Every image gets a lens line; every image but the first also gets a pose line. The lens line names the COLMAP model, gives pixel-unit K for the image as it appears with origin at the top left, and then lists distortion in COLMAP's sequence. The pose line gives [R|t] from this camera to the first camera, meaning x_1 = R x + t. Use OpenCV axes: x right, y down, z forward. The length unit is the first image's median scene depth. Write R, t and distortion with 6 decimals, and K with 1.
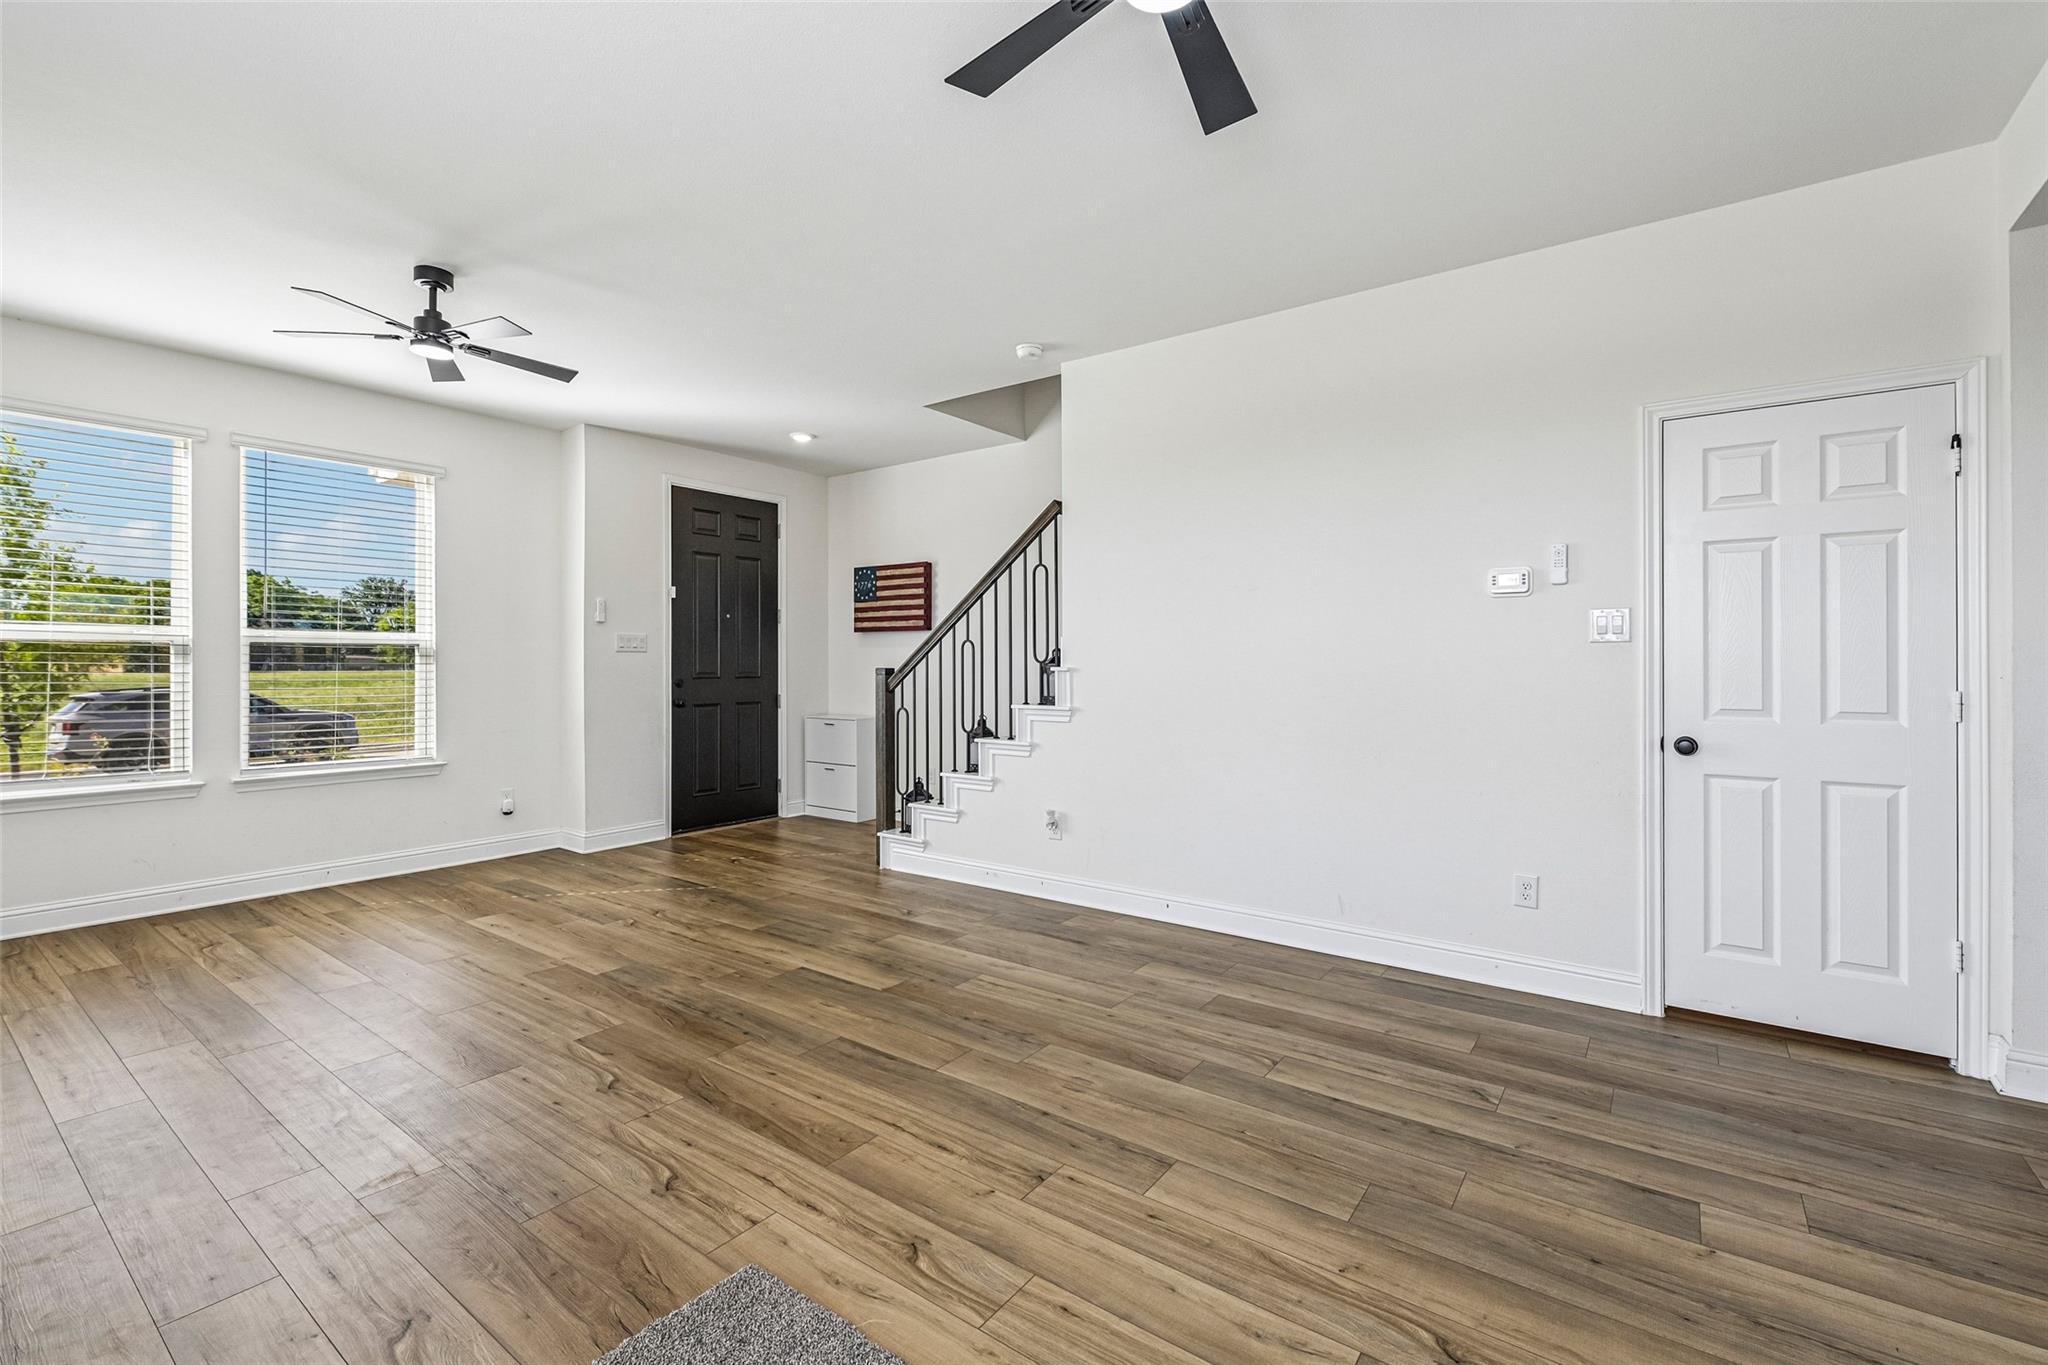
lens RADIAL K [[925.2, 0, 1022.3], [0, 925.2, 665.9], [0, 0, 1]] dist [-0.000344, -0.000822]
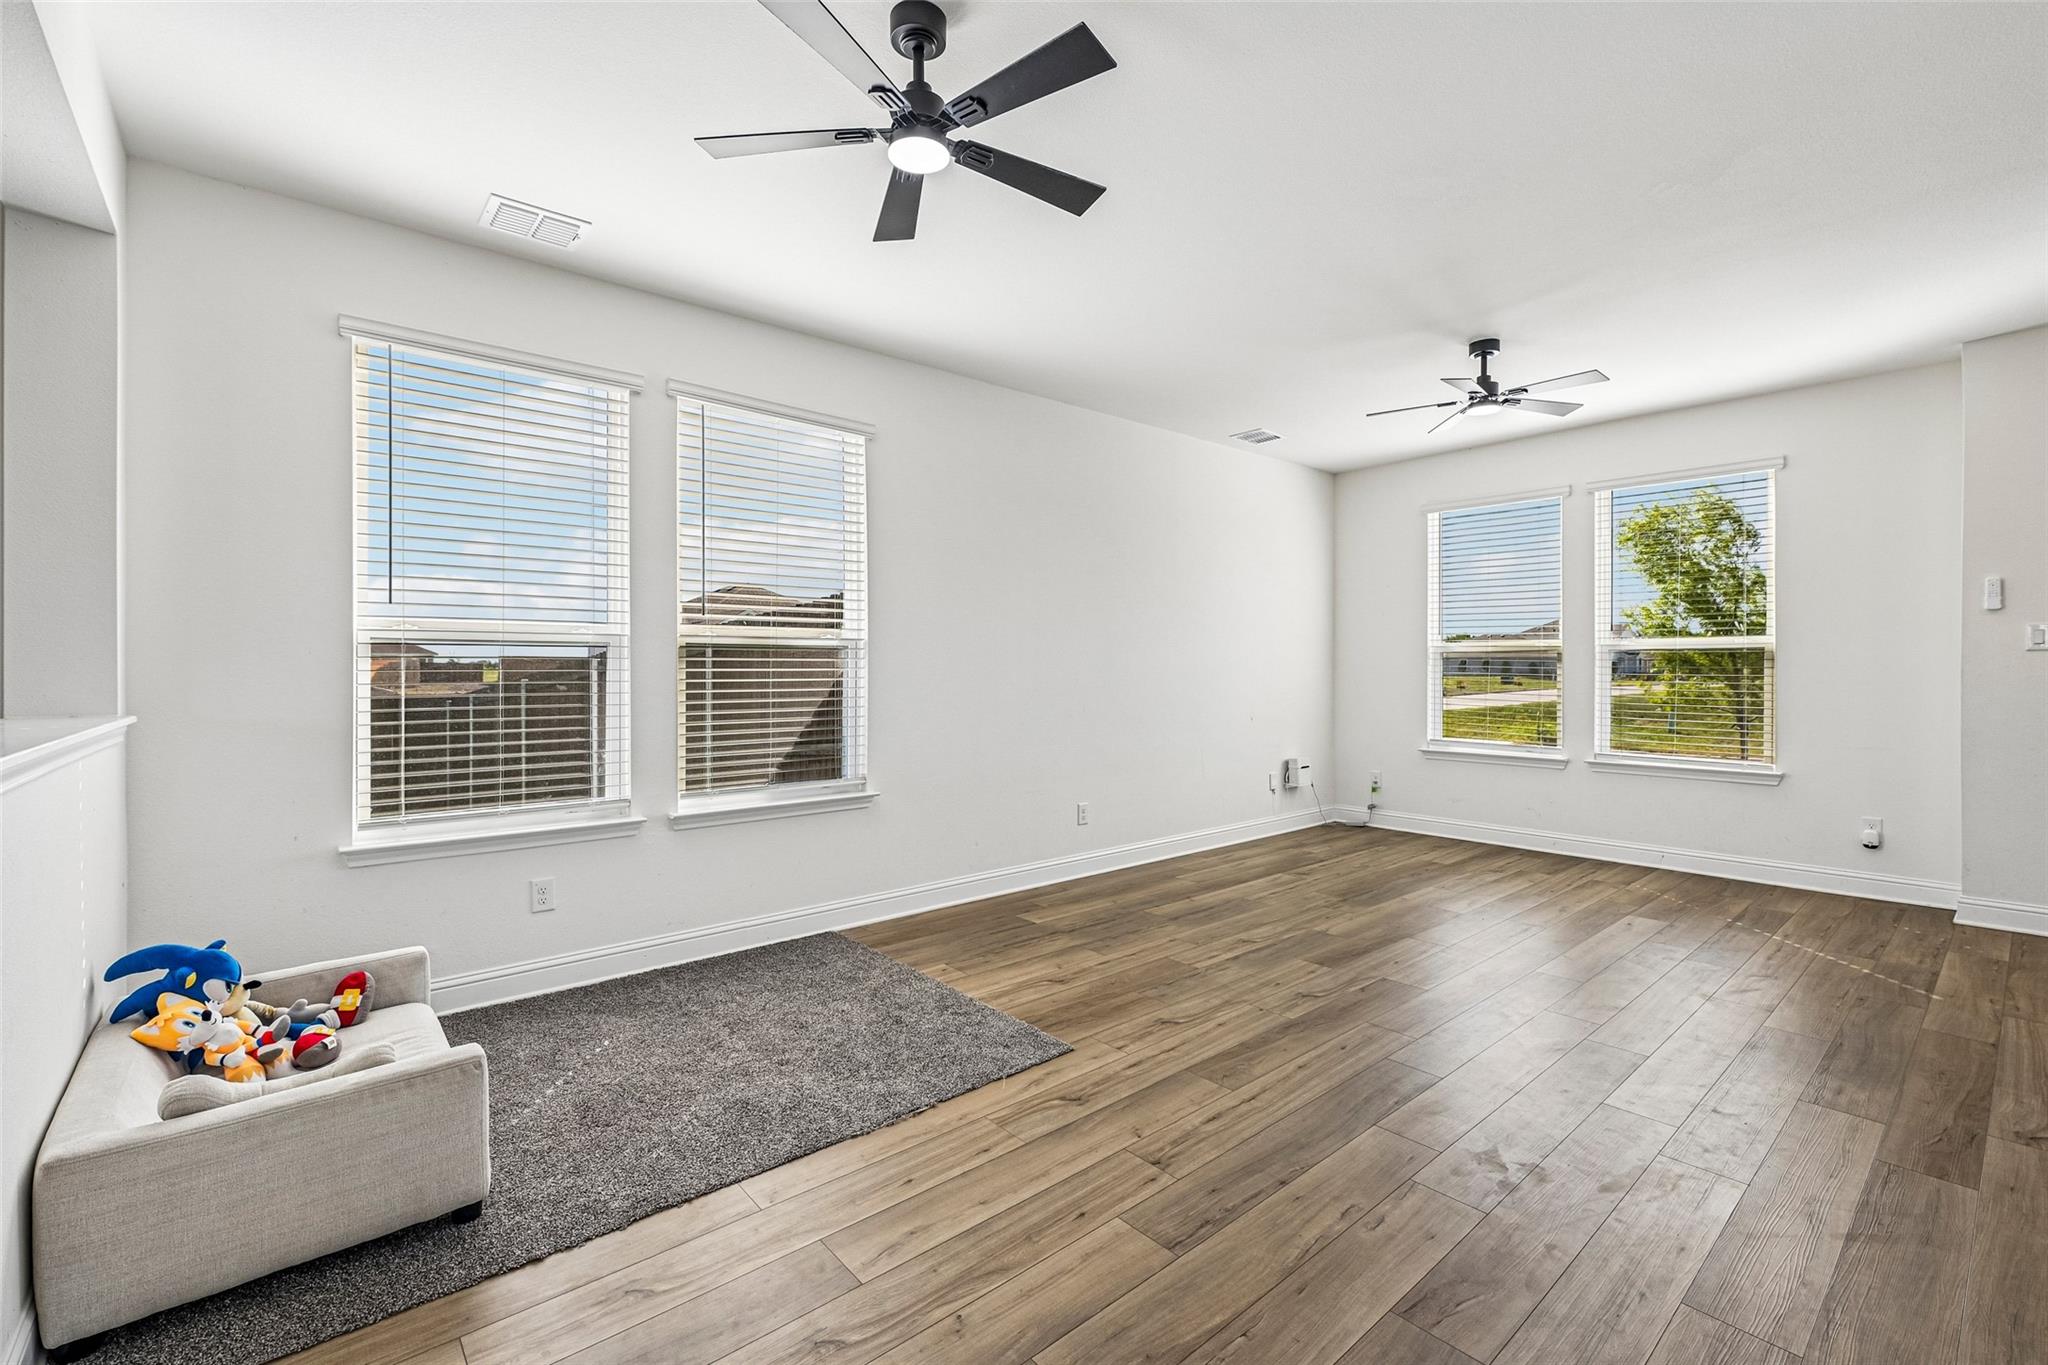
lens RADIAL K [[925.2, 0, 1022.7], [0, 925.2, 679.2], [0, 0, 1]] dist [-0.000344, -0.000822]
pose [[-0.271451, 0.012363, -0.962373, 1.040697], [-0.001350, 0.999912, 0.013226, -0.004271], [0.962451, 0.004889, -0.271411, 1.118651]]
